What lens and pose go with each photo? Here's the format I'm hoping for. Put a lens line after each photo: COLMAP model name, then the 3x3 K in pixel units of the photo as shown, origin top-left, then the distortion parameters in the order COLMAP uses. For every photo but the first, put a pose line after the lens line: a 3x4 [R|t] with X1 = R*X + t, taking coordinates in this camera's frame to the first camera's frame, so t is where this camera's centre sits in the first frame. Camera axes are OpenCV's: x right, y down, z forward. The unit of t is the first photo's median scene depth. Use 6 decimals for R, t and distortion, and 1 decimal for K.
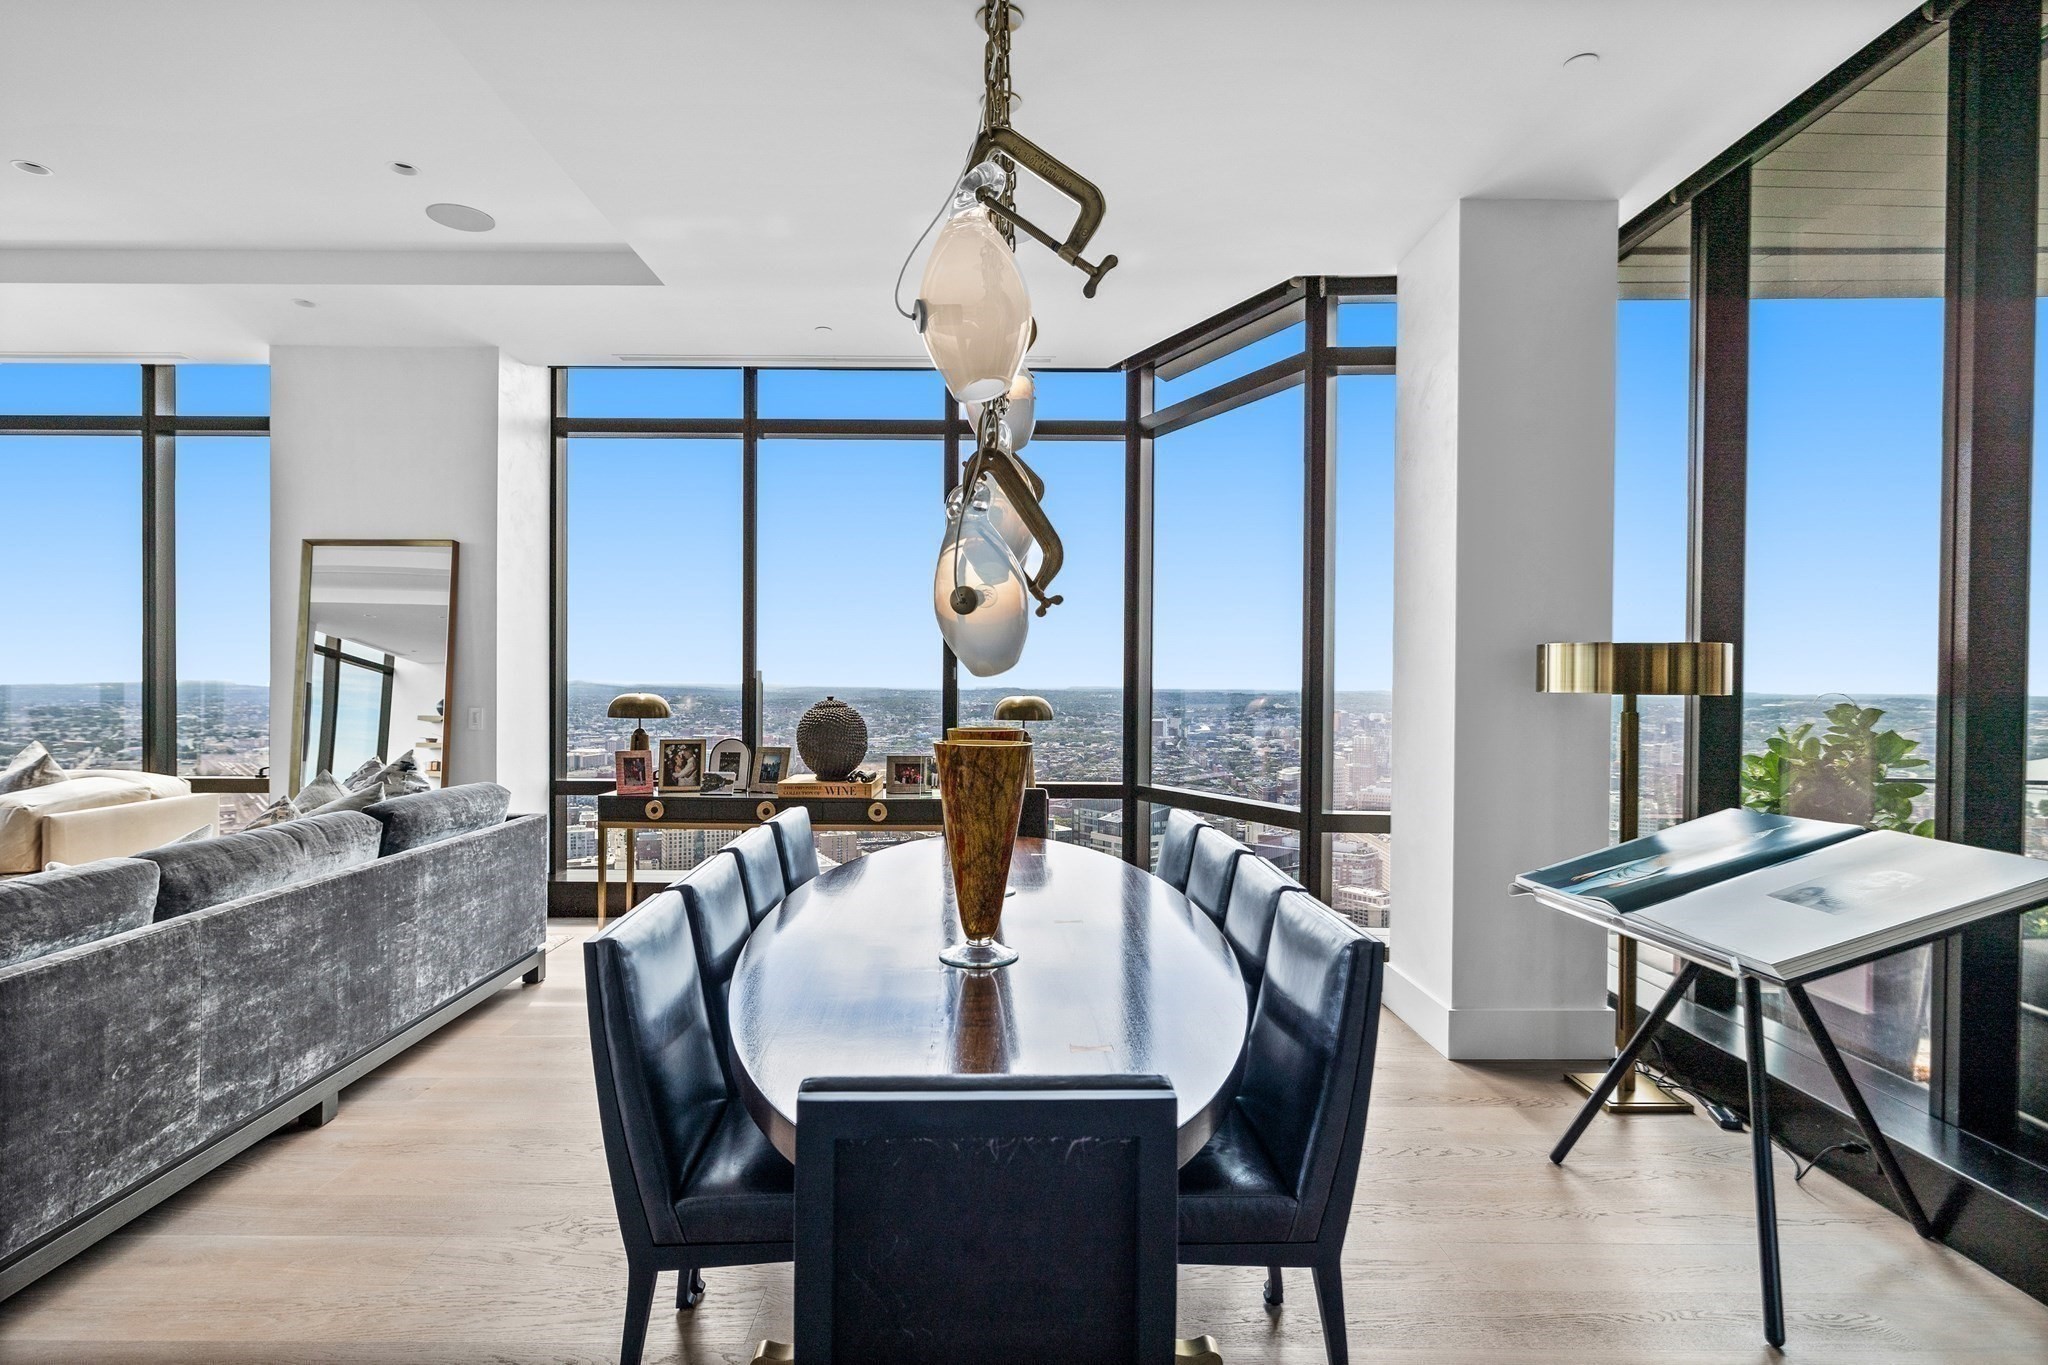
lens RADIAL K [[1018.4, 0, 1013.2], [0, 1018.4, 691.7], [0, 0, 1]] dist [0.000315, -0.000292]
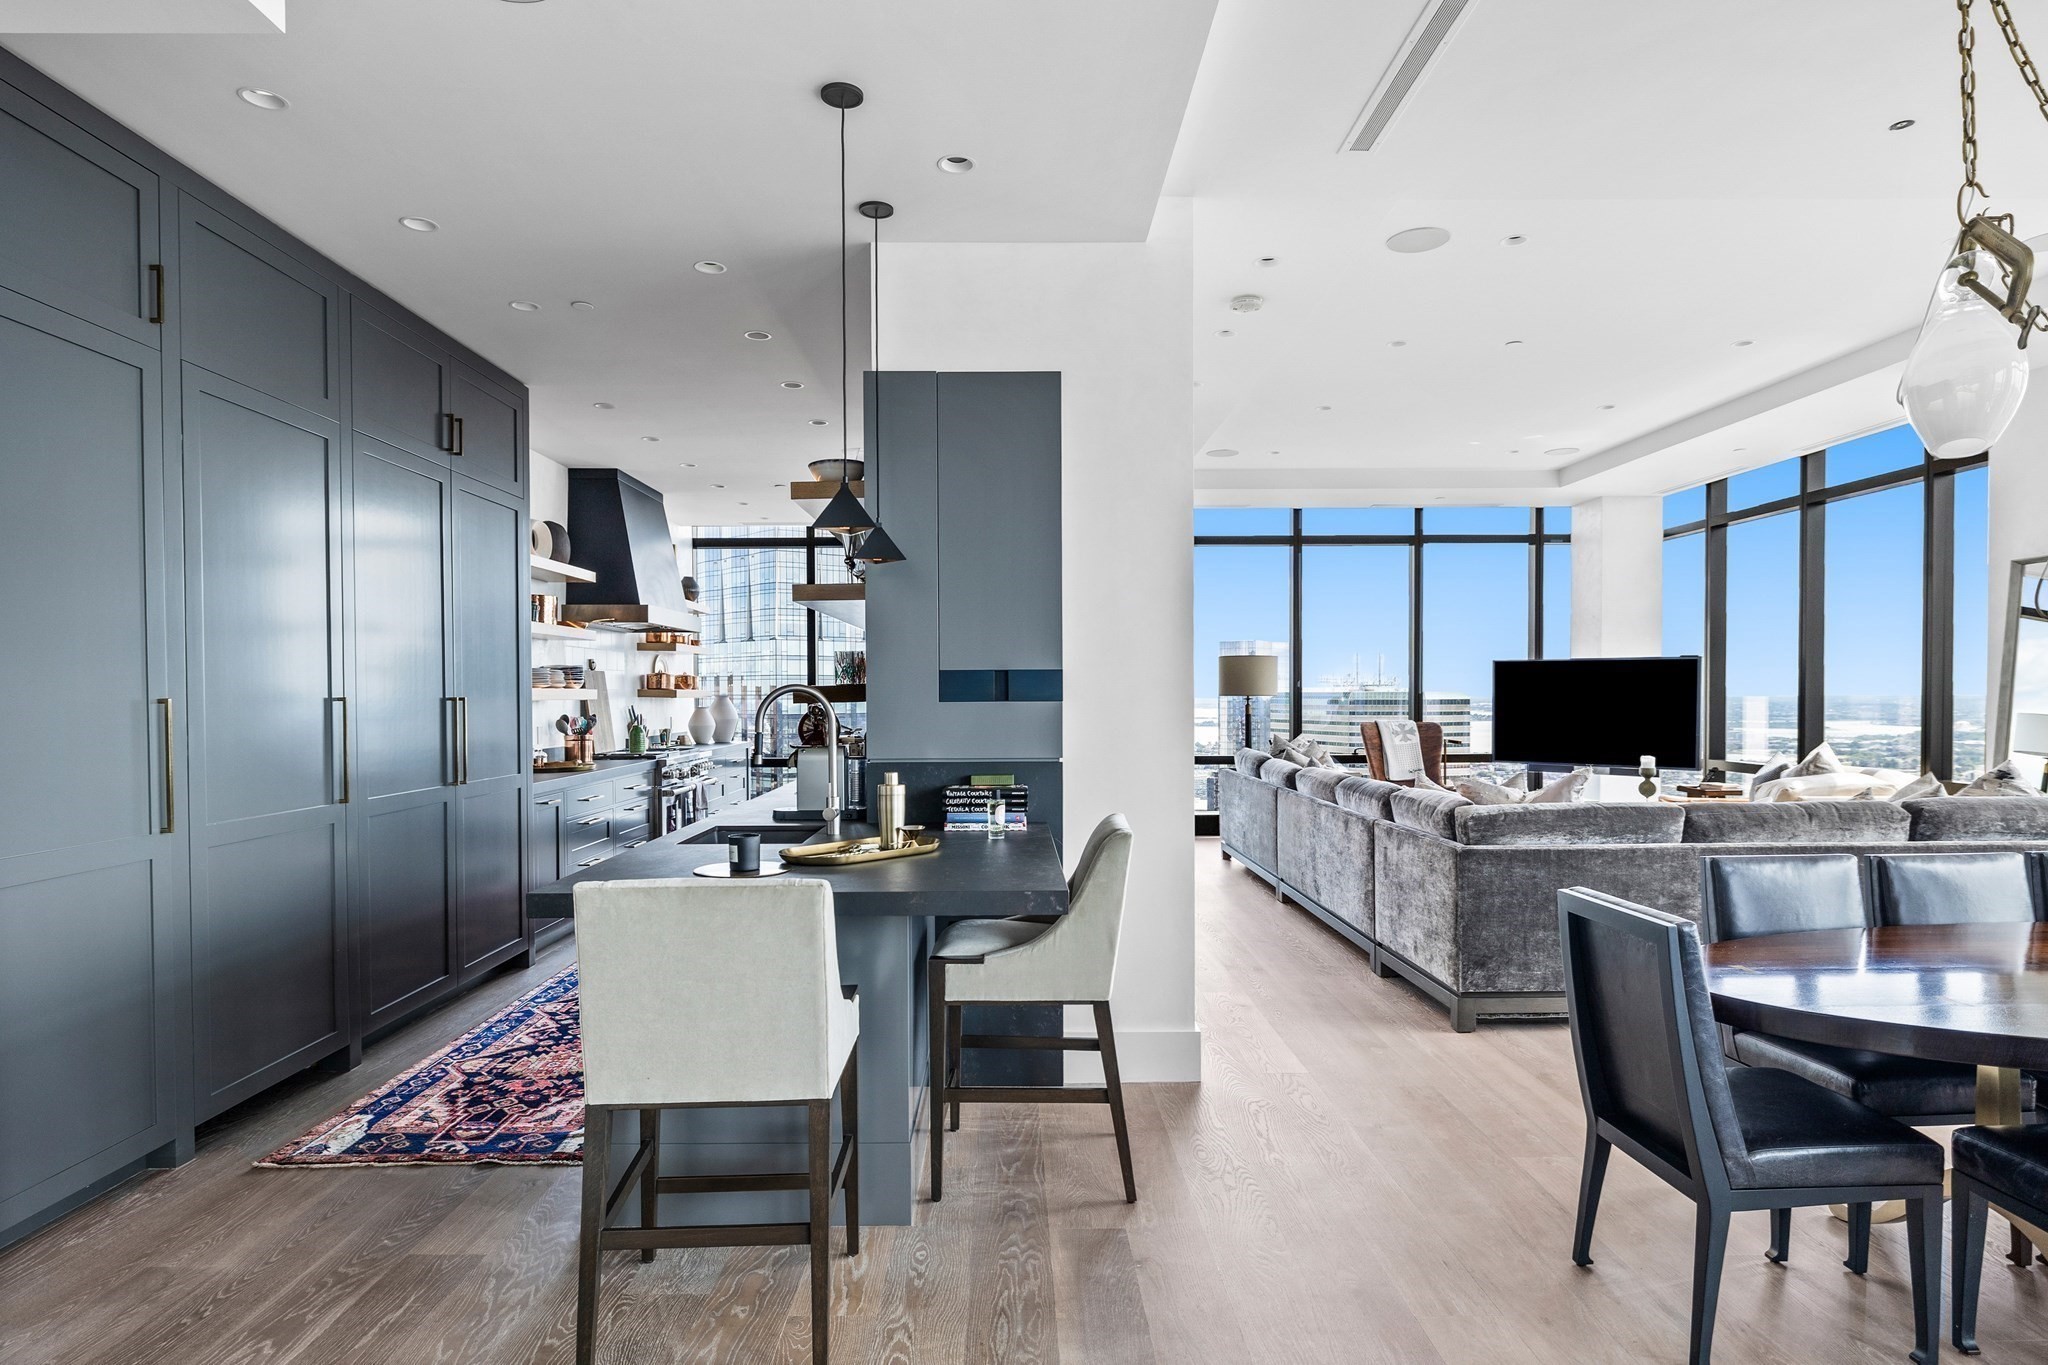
lens RADIAL K [[1119.2, 0, 1010.2], [0, 1119.2, 711.8], [0, 0, 1]] dist [-0.001073, -0.000445]
pose [[0.003169, 0.010711, -0.999938, 0.703656], [-0.006006, 0.999925, 0.010692, 0.001260], [0.999977, 0.005972, 0.003233, -0.056696]]
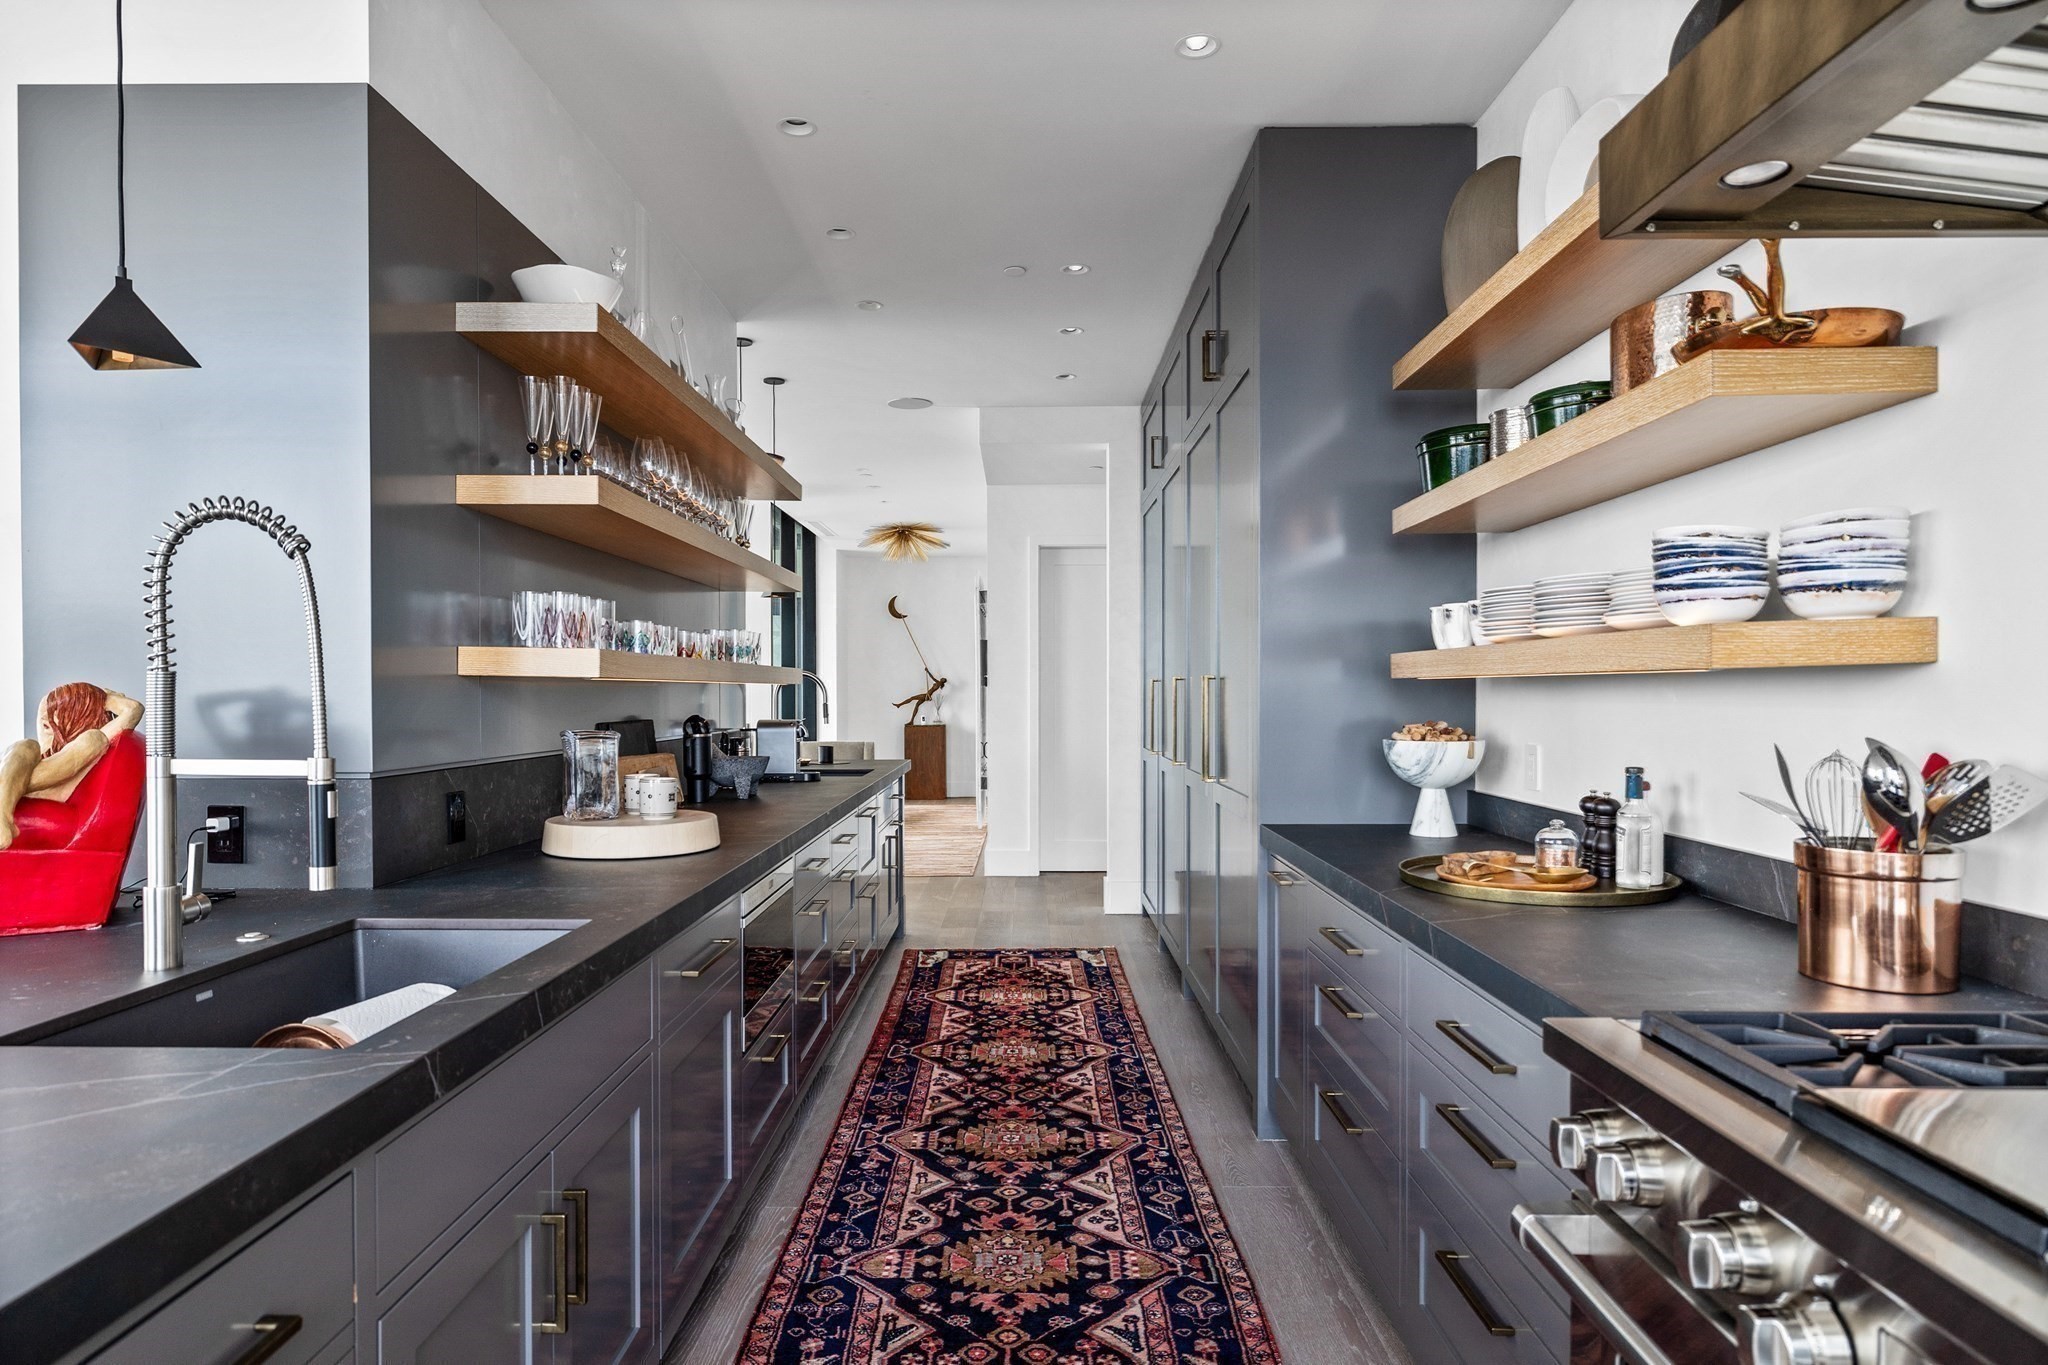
lens RADIAL K [[1196.8, 0, 1016.6], [0, 1196.8, 674.0], [0, 0, 1]] dist [0.006346, -0.001437]
pose [[0.007347, 0.007196, 0.999947, -2.024354], [0.010616, 0.999917, -0.007273, 0.007035], [-0.999917, 0.010669, 0.007270, -0.568152]]
